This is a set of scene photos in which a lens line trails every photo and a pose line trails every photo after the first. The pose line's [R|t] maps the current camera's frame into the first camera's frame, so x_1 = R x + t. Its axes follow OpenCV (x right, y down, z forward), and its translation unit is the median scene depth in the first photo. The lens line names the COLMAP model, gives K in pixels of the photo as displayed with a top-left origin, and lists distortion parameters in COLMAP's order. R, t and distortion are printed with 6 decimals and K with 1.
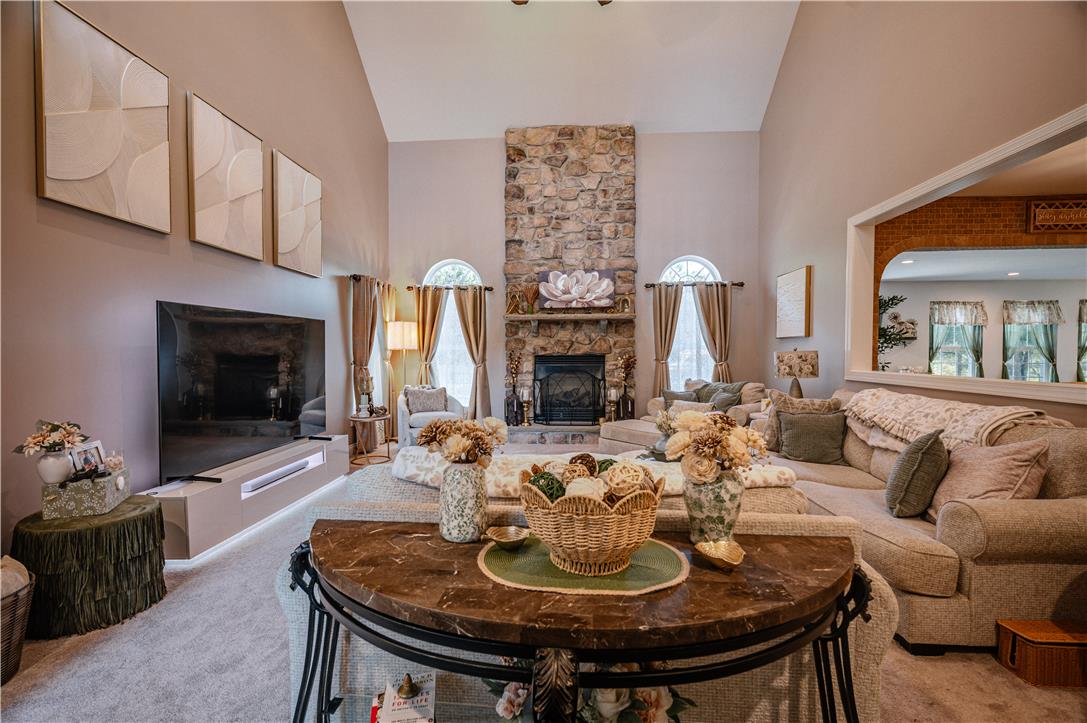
lens RADIAL K [[489.4, 0, 541.6], [0, 489.4, 360.6], [0, 0, 1]] dist [0.000181, 0.000777]
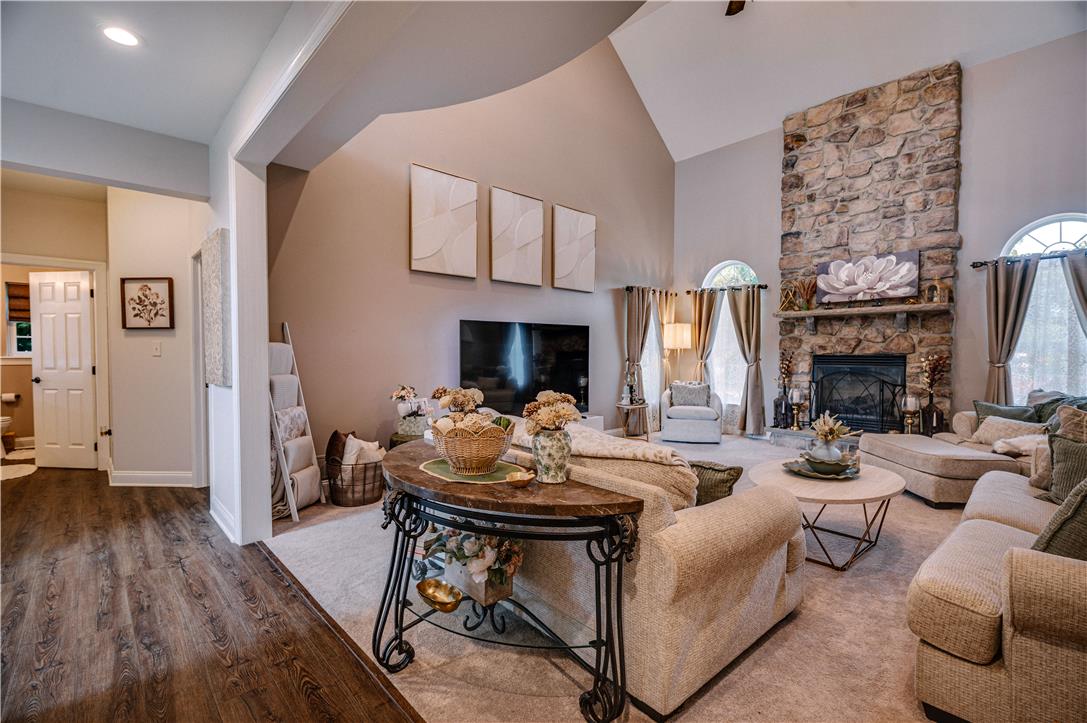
lens RADIAL K [[489.4, 0, 542.4], [0, 489.4, 360.5], [0, 0, 1]] dist [0.000181, 0.000777]
pose [[0.725515, 0.016397, -0.688011, 0.252889], [-0.015248, 0.999854, 0.007750, 0.000349], [0.688037, 0.004868, 0.725659, -0.015500]]
